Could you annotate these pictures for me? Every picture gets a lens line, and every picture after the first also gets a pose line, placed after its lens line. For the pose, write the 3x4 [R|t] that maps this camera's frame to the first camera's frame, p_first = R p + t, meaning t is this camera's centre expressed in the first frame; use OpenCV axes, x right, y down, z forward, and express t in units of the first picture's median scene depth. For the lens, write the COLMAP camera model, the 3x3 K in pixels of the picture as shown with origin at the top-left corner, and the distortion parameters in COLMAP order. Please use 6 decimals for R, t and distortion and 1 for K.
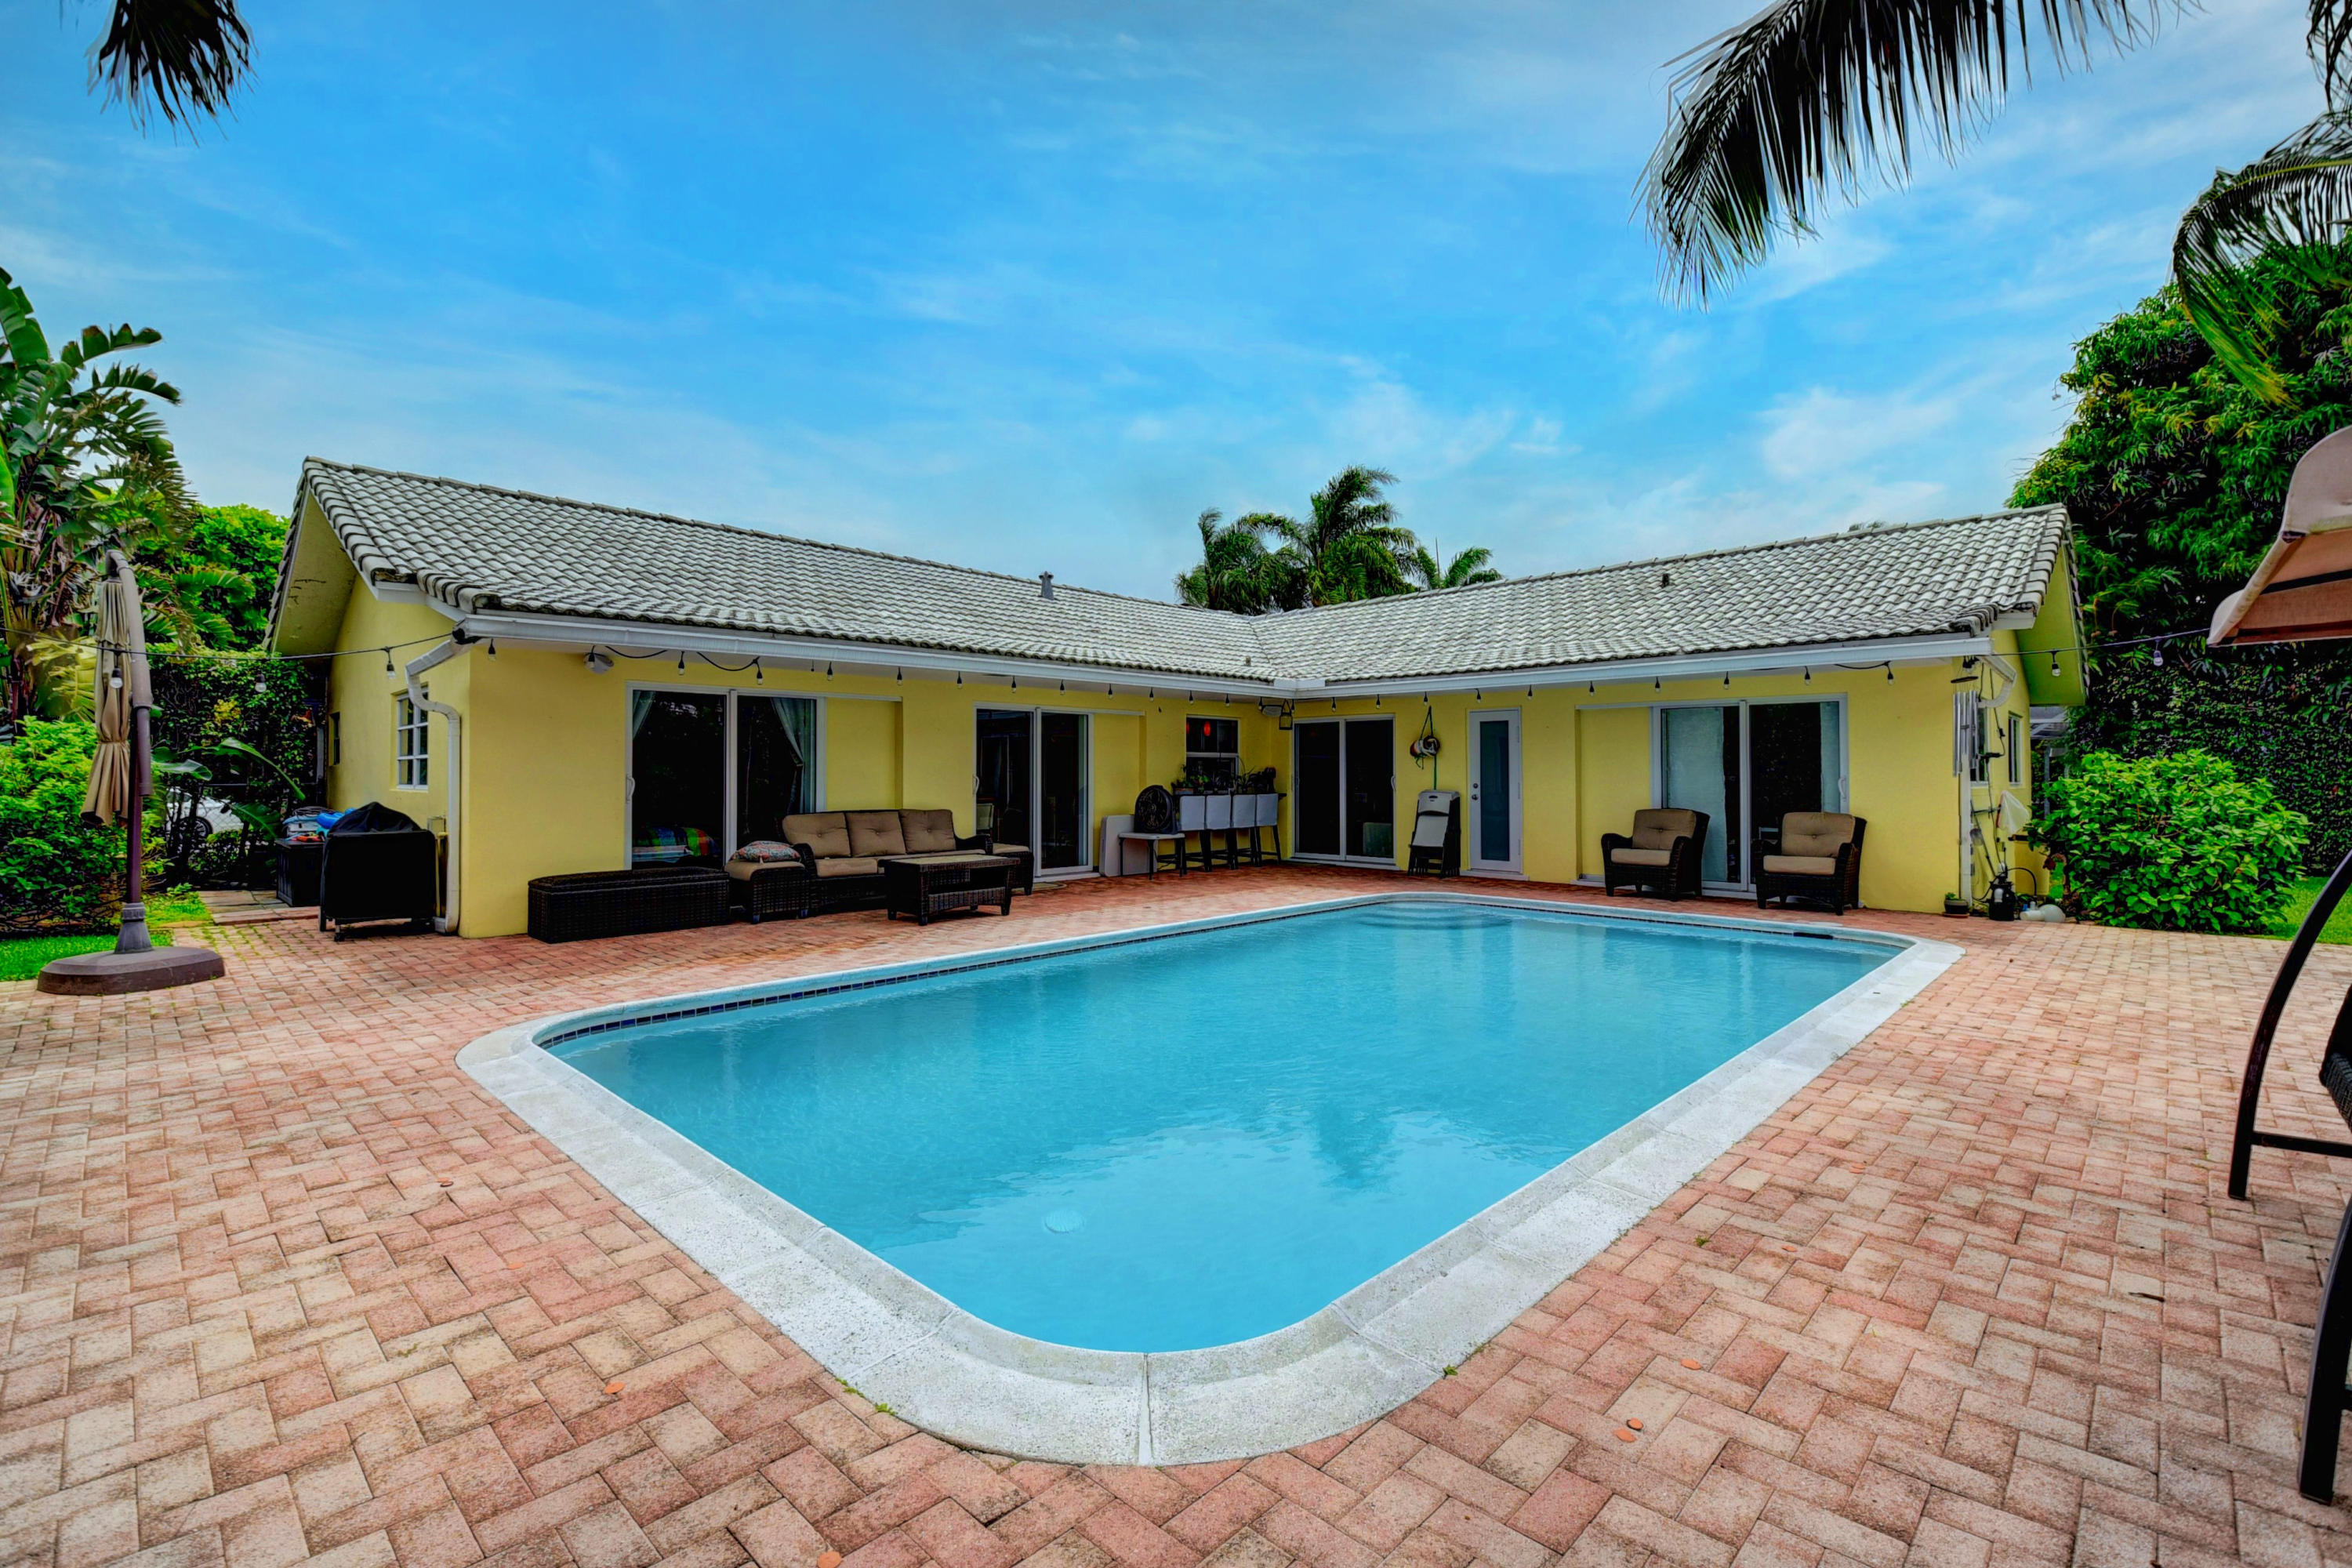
lens RADIAL K [[1021.7, 0, 1163.4], [0, 1021.7, 776.7], [0, 0, 1]] dist [-0.001665, -0.012096]
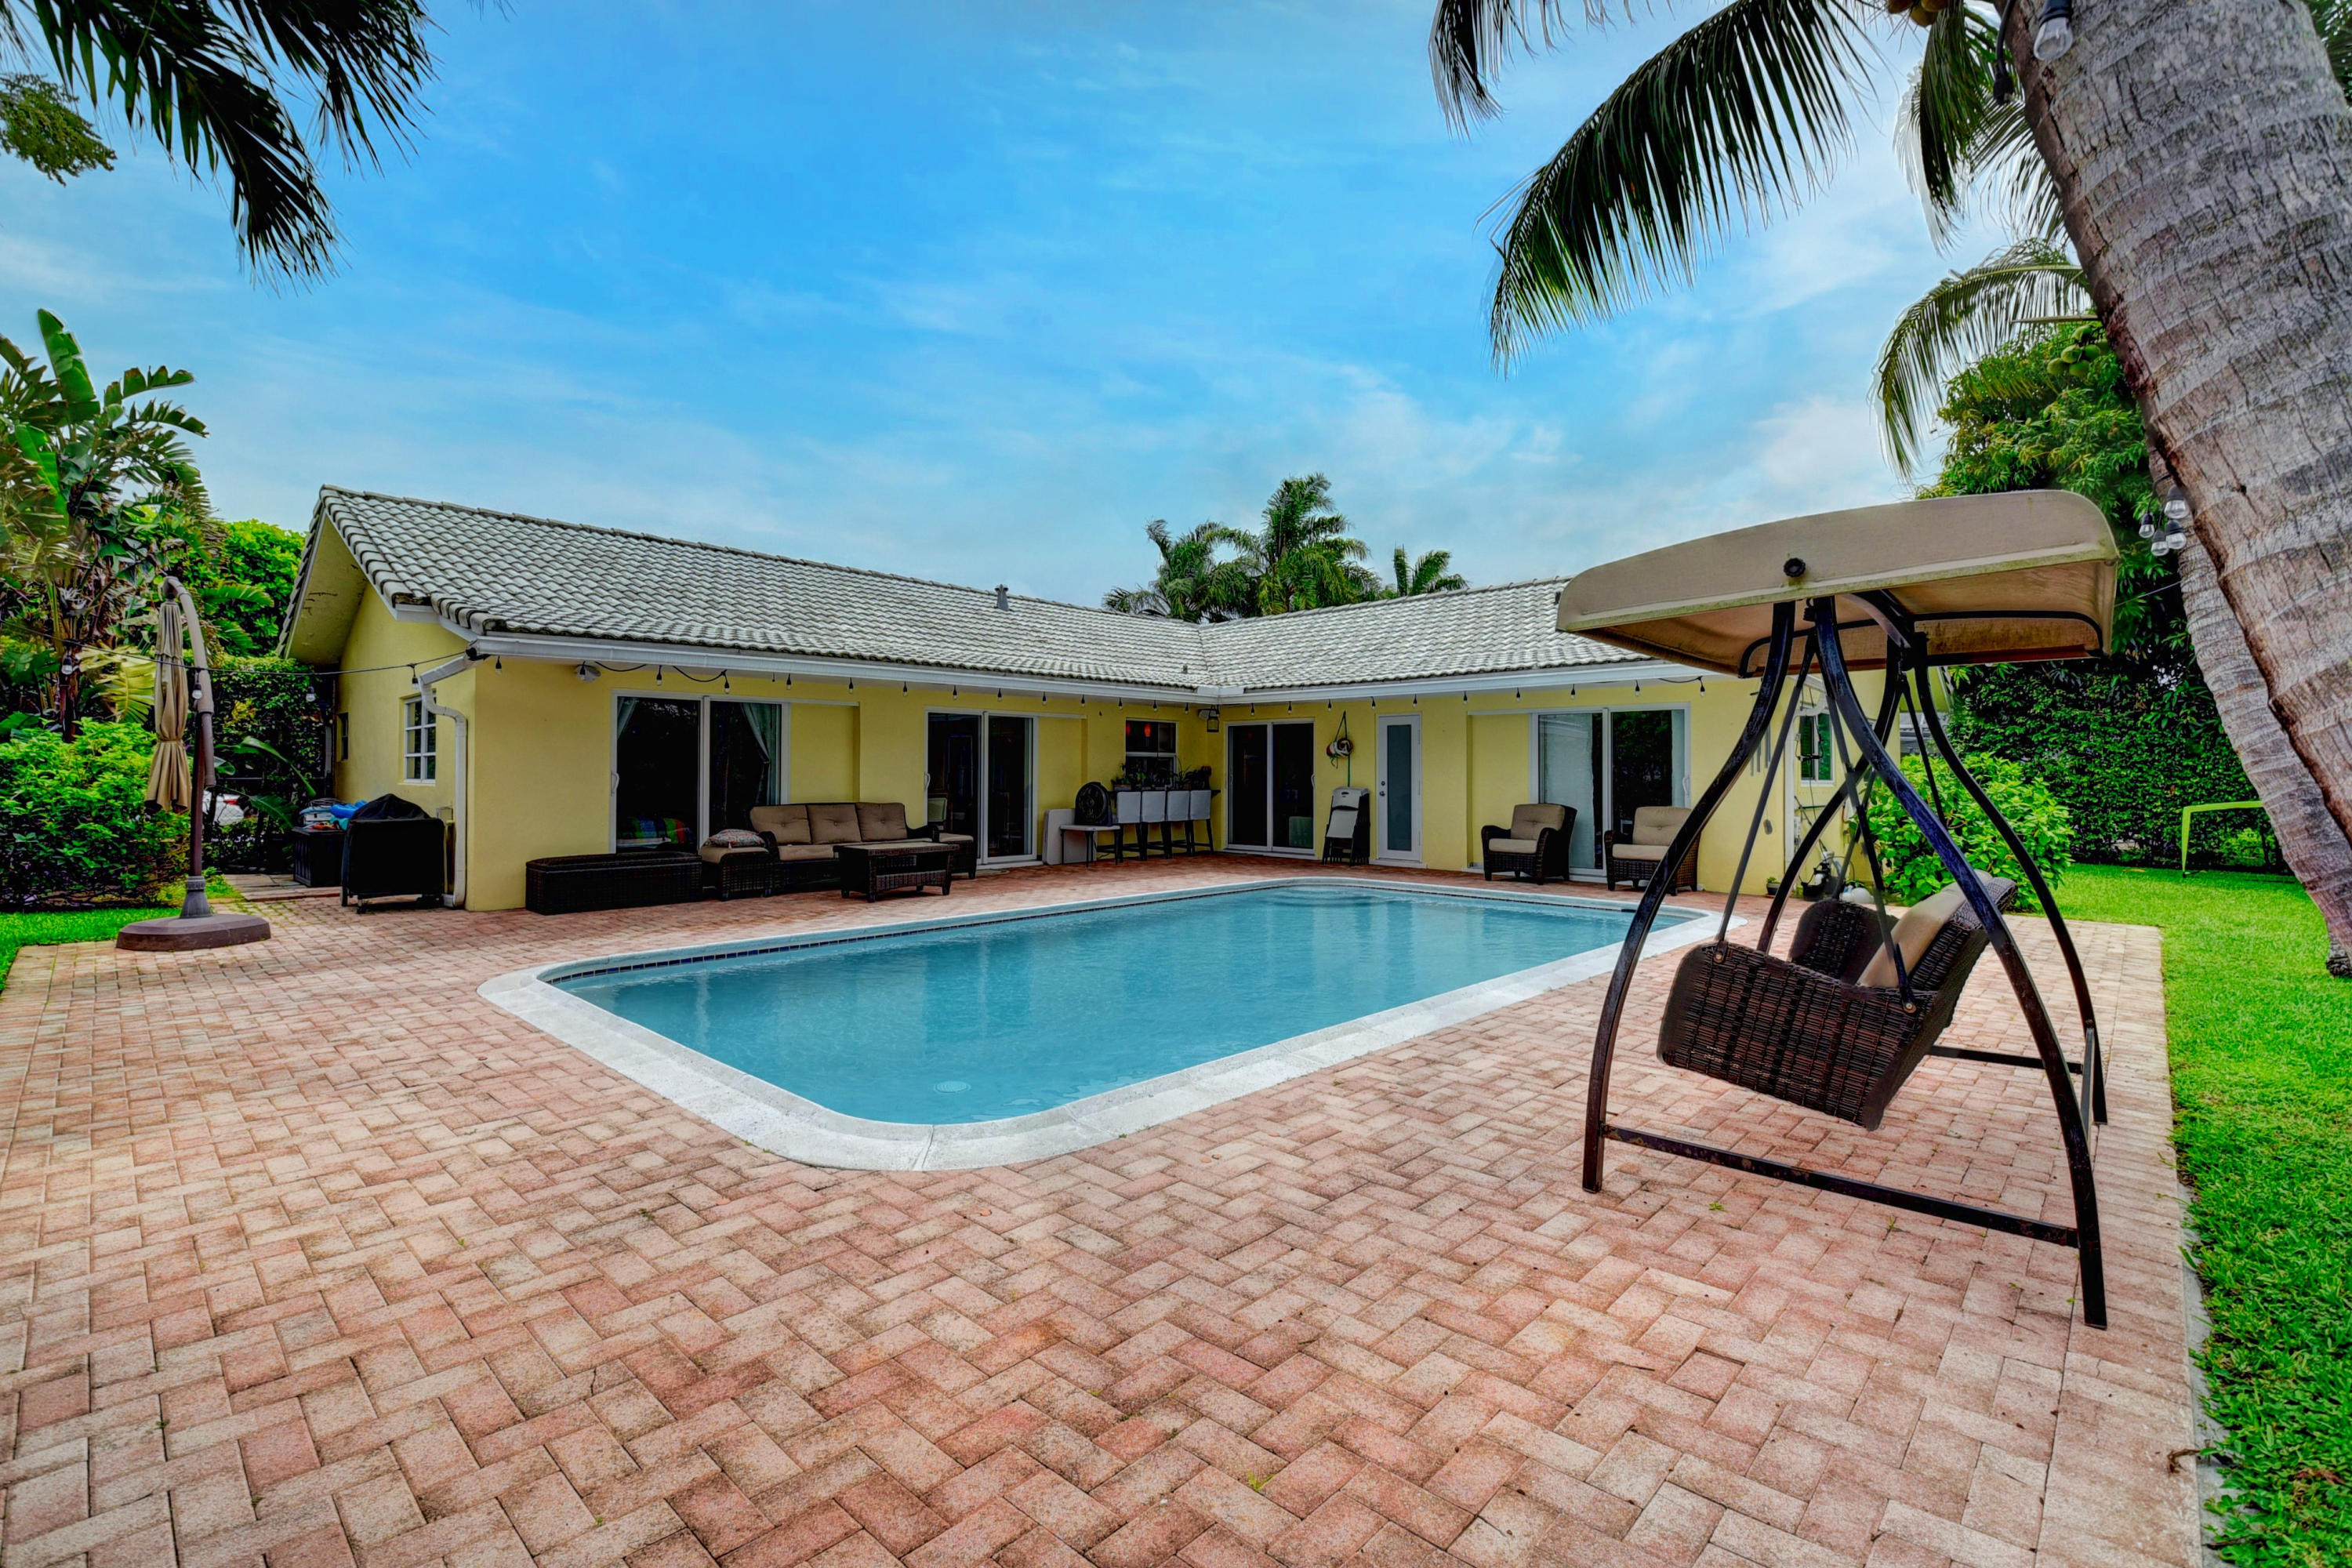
lens RADIAL K [[1021.7, 0, 1163.4], [0, 1021.7, 776.7], [0, 0, 1]] dist [-0.001665, -0.012096]
pose [[0.999922, 0.002828, 0.012130, 0.071383], [-0.002840, 0.999996, 0.000965, 0.002040], [-0.012127, -0.000999, 0.999926, -0.136804]]
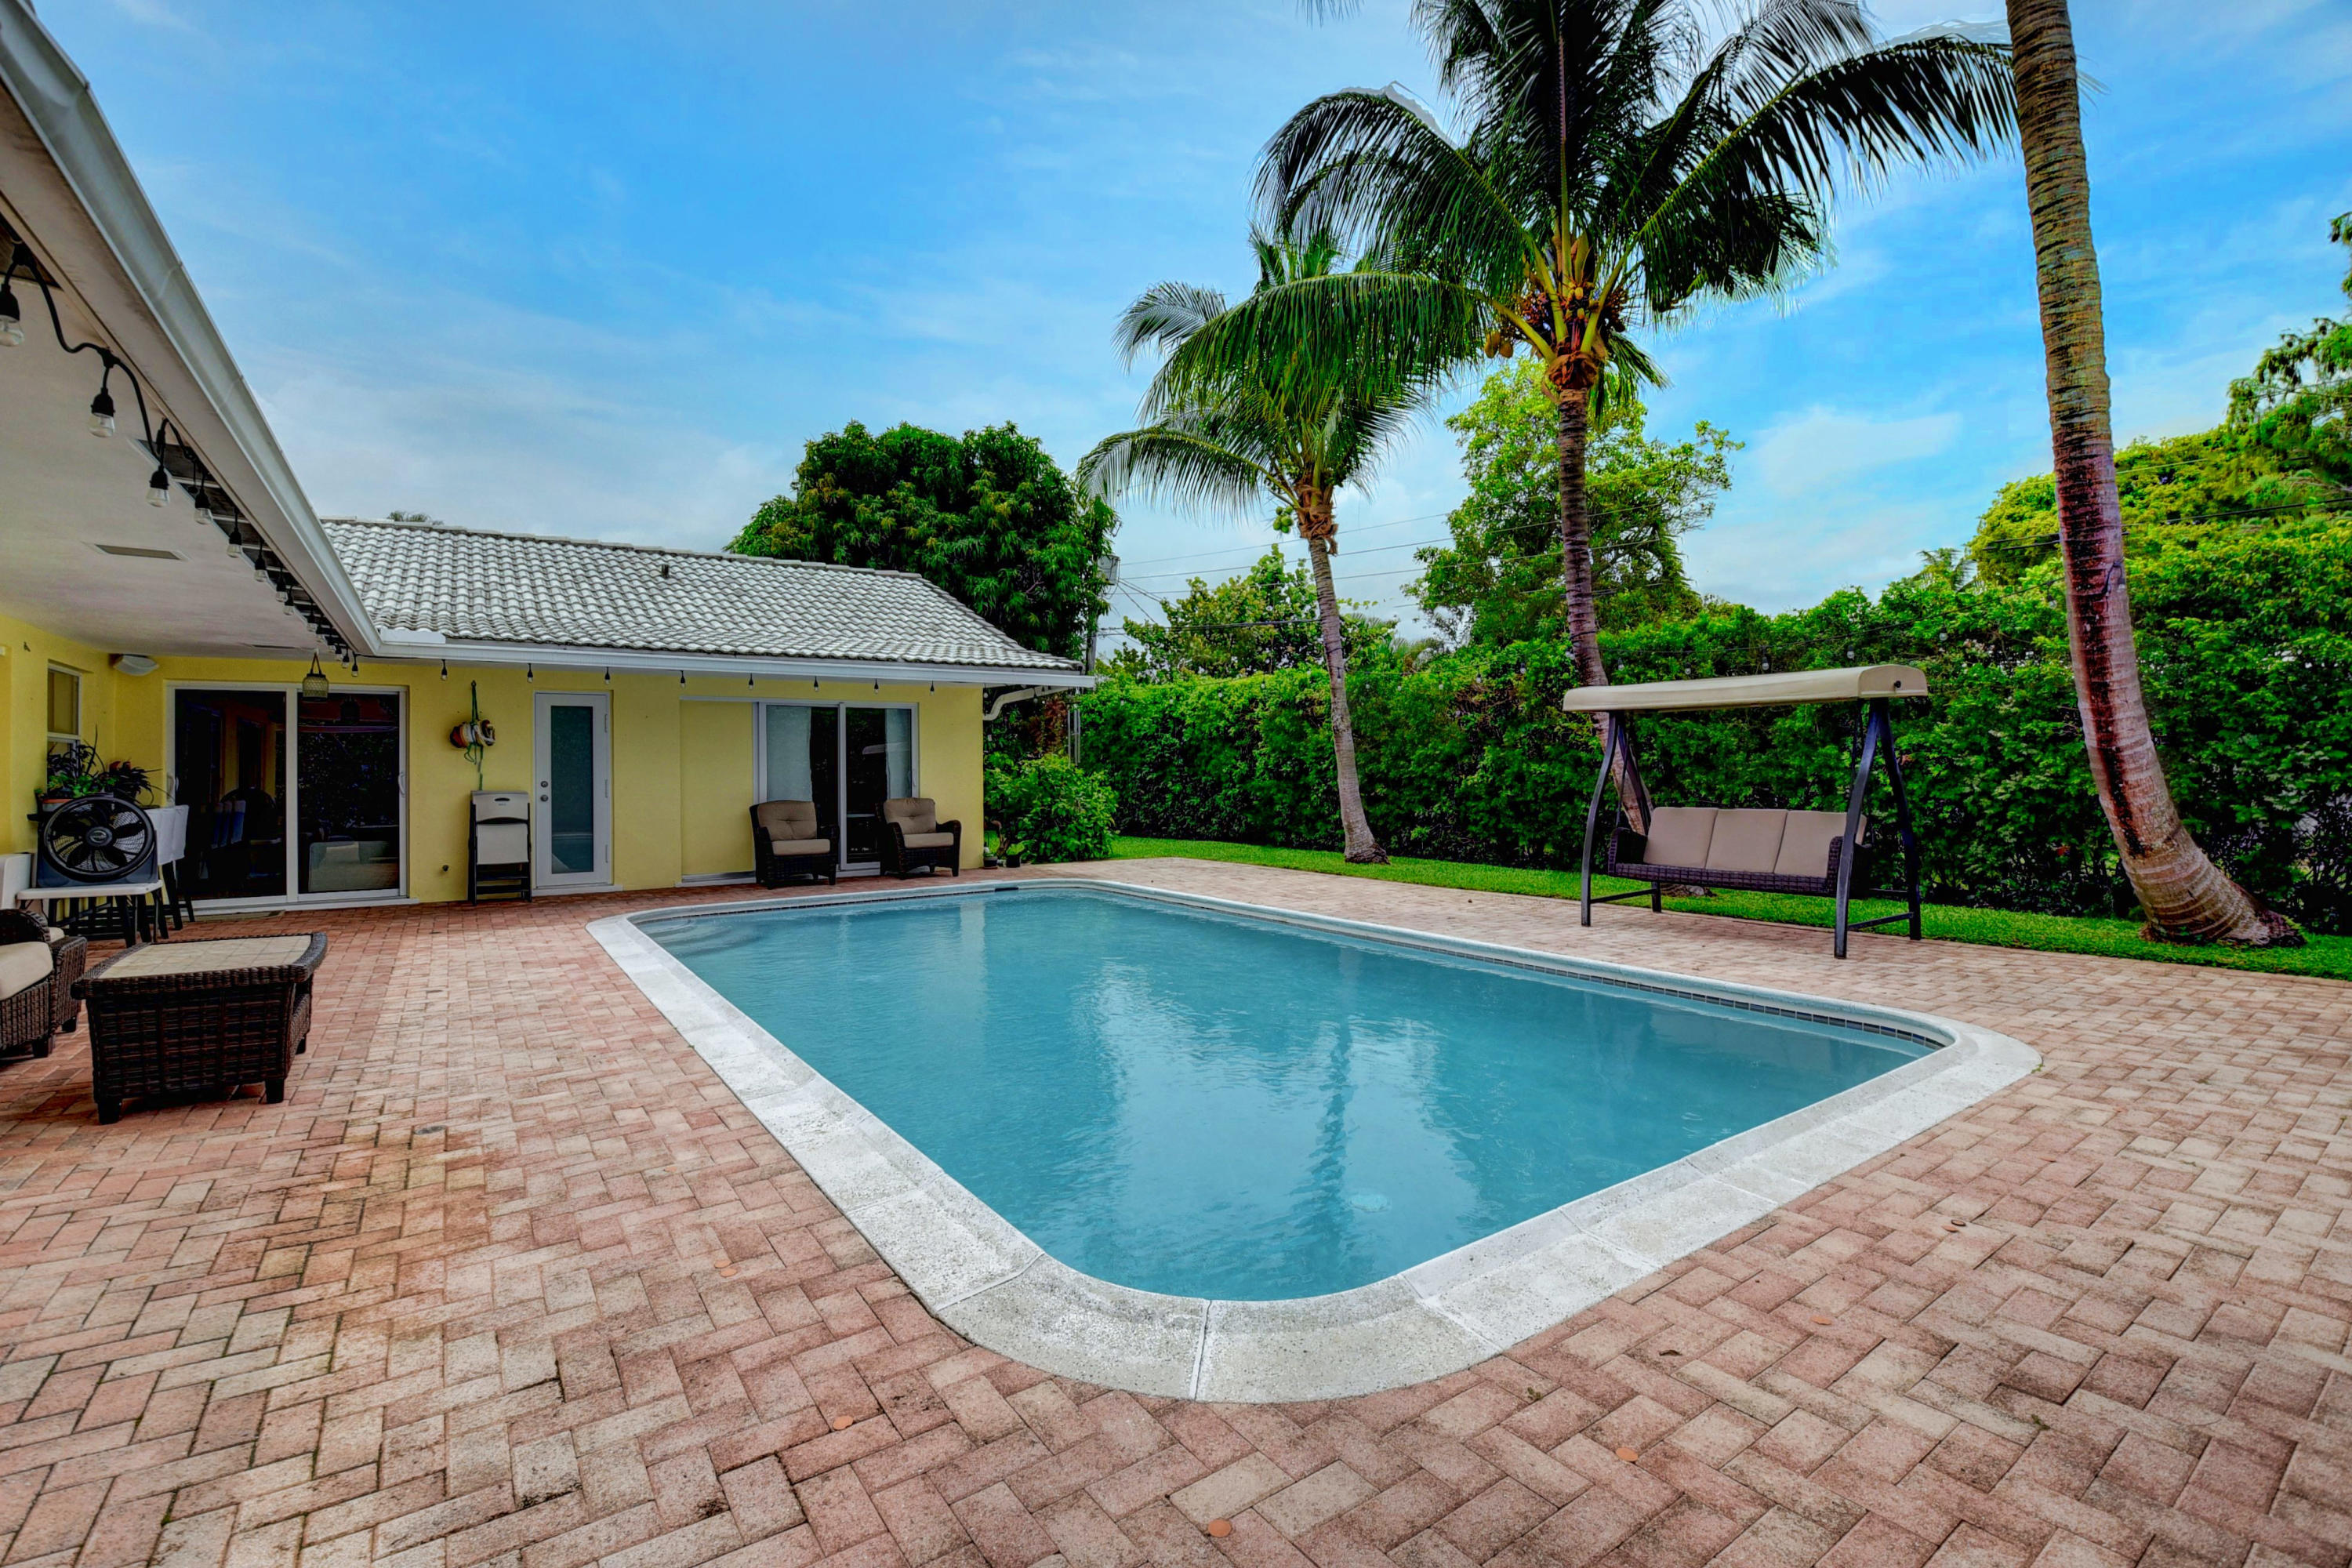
lens RADIAL K [[1060.5, 0, 1176.0], [0, 1060.5, 784.0], [0, 0, 1]] dist [-0.031484, -0.000064]
pose [[0.185315, -0.006575, 0.982657, -0.538719], [0.006263, 0.999965, 0.005510, 0.009086], [-0.982659, 0.005134, 0.185350, 0.476949]]
